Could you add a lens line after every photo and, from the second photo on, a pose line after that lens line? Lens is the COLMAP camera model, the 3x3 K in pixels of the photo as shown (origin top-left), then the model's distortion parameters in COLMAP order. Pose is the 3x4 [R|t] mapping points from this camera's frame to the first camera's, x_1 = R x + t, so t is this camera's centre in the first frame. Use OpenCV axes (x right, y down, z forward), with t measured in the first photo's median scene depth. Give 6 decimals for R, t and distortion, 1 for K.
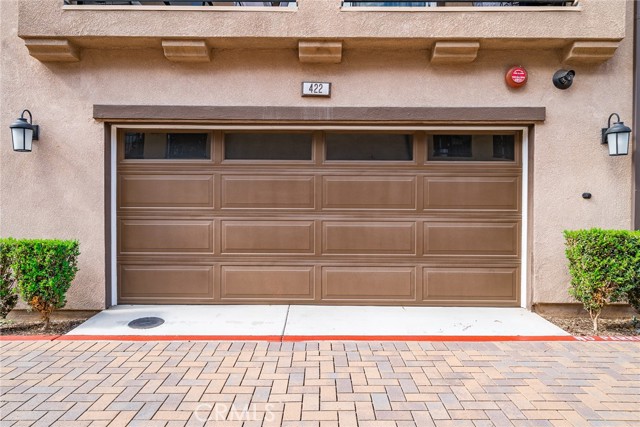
lens RADIAL K [[428.5, 0, 320.0], [0, 428.5, 213.5], [0, 0, 1]] dist [0.001159, 0.000331]
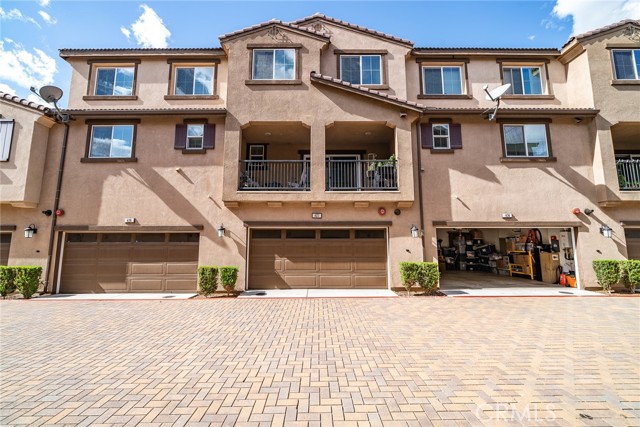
lens RADIAL K [[252.5, 0, 320.0], [0, 252.5, 213.5], [0, 0, 1]] dist [-0.000087, 0.000031]
pose [[0.999959, -0.008254, 0.003698, 0.006277], [0.008683, 0.990509, -0.137172, -0.059950], [-0.002531, 0.137198, 0.990540, -0.801030]]
